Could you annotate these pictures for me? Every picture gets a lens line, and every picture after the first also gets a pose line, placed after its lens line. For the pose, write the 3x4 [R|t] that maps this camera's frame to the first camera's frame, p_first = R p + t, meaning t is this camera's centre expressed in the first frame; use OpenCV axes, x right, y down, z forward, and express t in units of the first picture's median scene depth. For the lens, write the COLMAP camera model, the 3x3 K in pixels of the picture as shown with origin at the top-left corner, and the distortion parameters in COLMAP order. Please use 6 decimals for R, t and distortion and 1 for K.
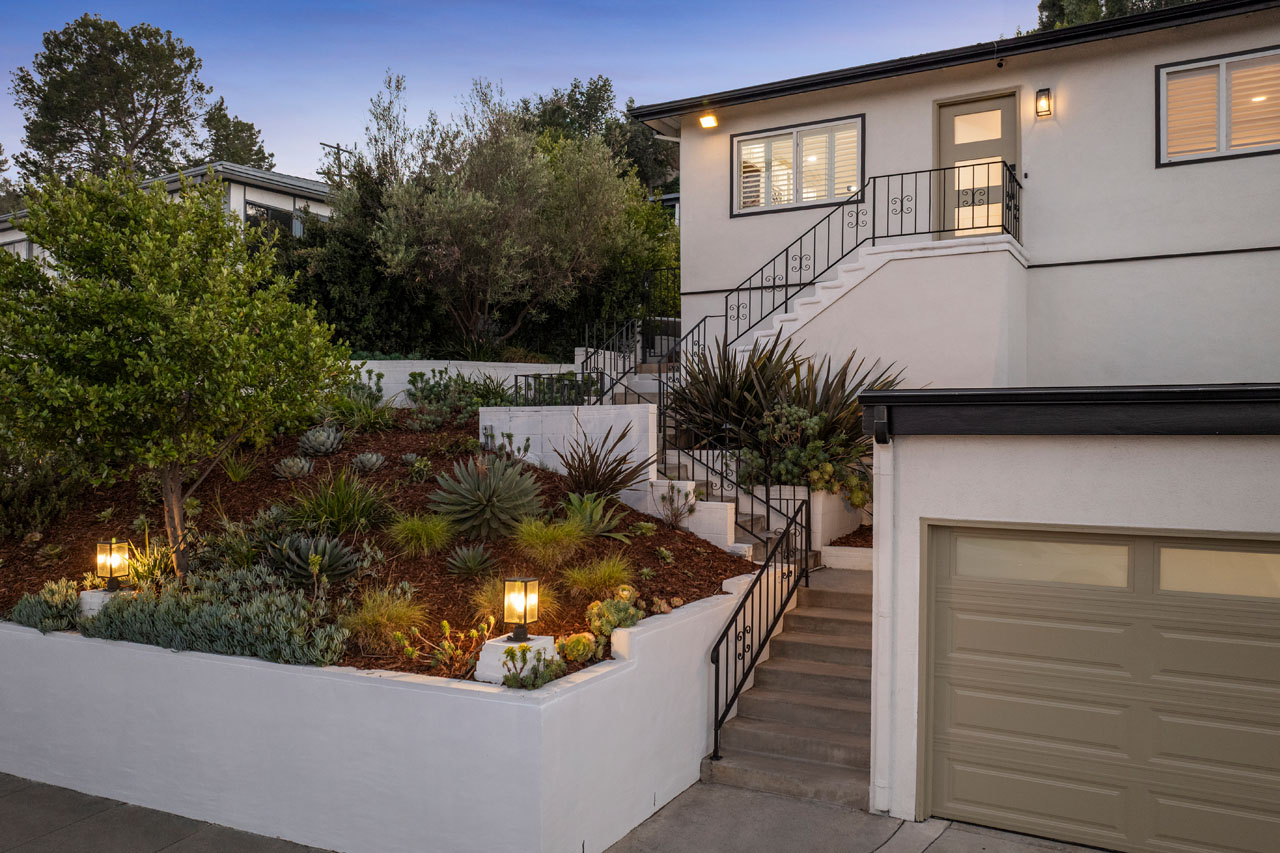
lens RADIAL K [[836.2, 0, 640.0], [0, 836.2, 426.5], [0, 0, 1]] dist [-0.027070, 0.002259]
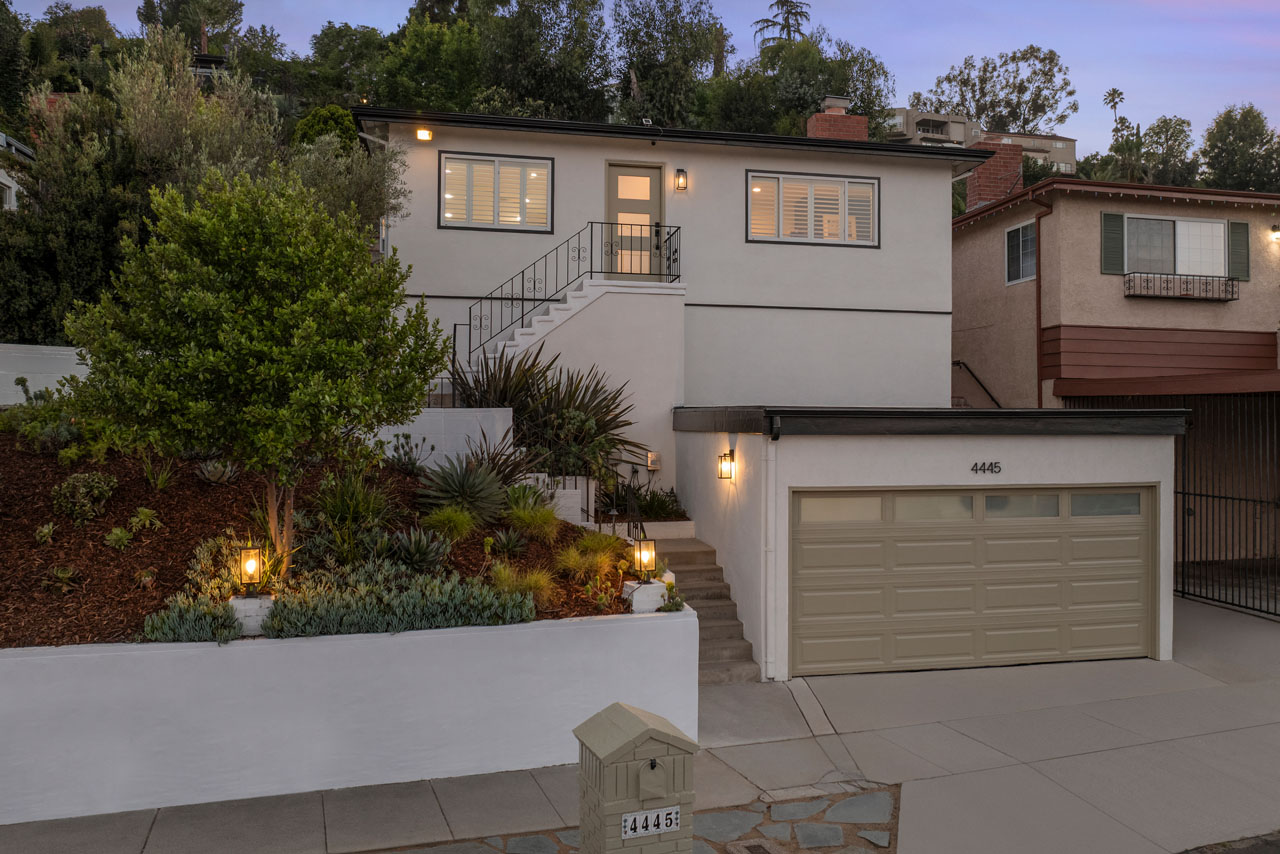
lens RADIAL K [[954.4, 0, 640.0], [0, 954.4, 427.0], [0, 0, 1]] dist [-0.004306, -0.002660]
pose [[0.741659, 0.001106, 0.670777, -0.597086], [-0.004608, 0.999983, 0.003447, -0.004845], [-0.670762, -0.005647, 0.741651, -0.082860]]
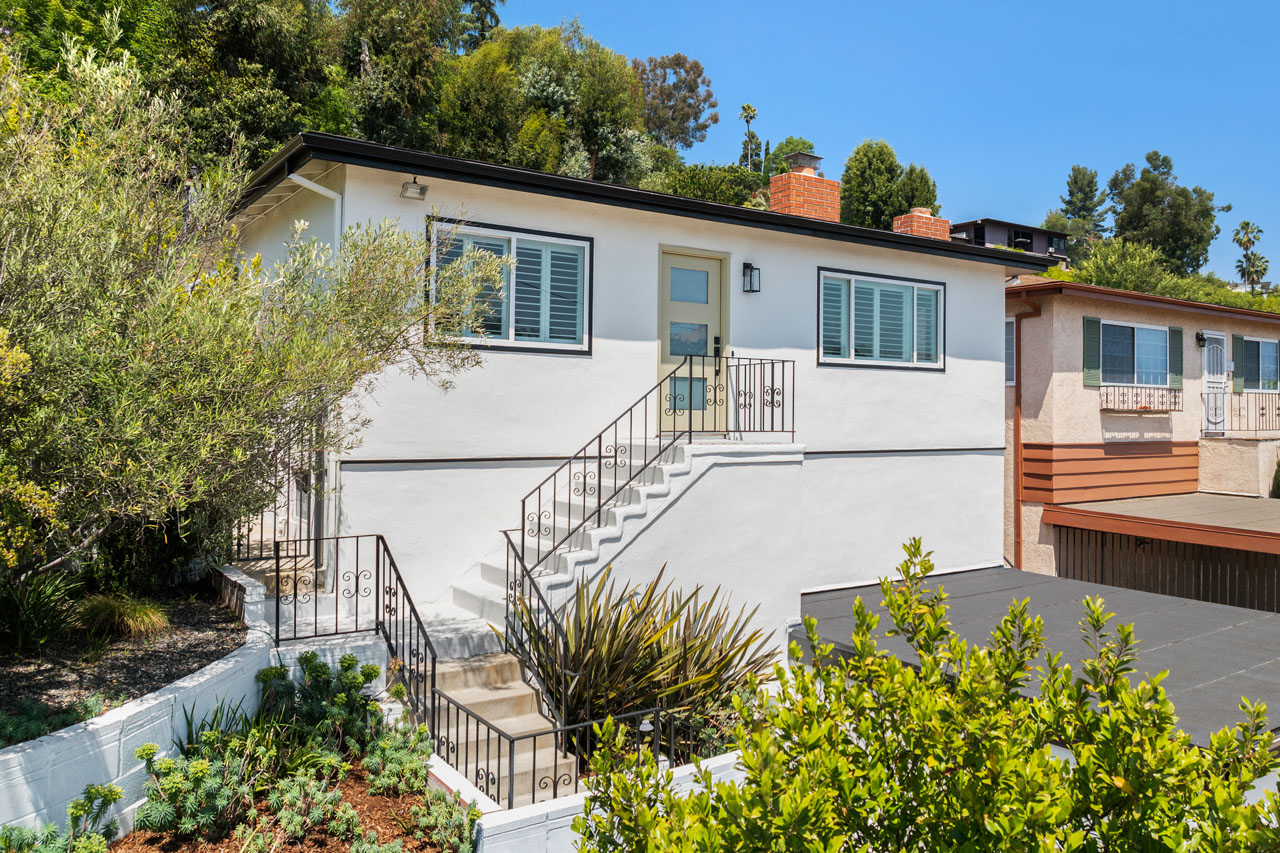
lens RADIAL K [[954.4, 0, 640.0], [0, 954.4, 426.5], [0, 0, 1]] dist [-0.004306, -0.002660]
pose [[0.435552, -0.014967, 0.900039, -0.557948], [-0.015638, 0.999585, 0.024190, -0.250669], [-0.900028, -0.024611, 0.435137, 0.640266]]
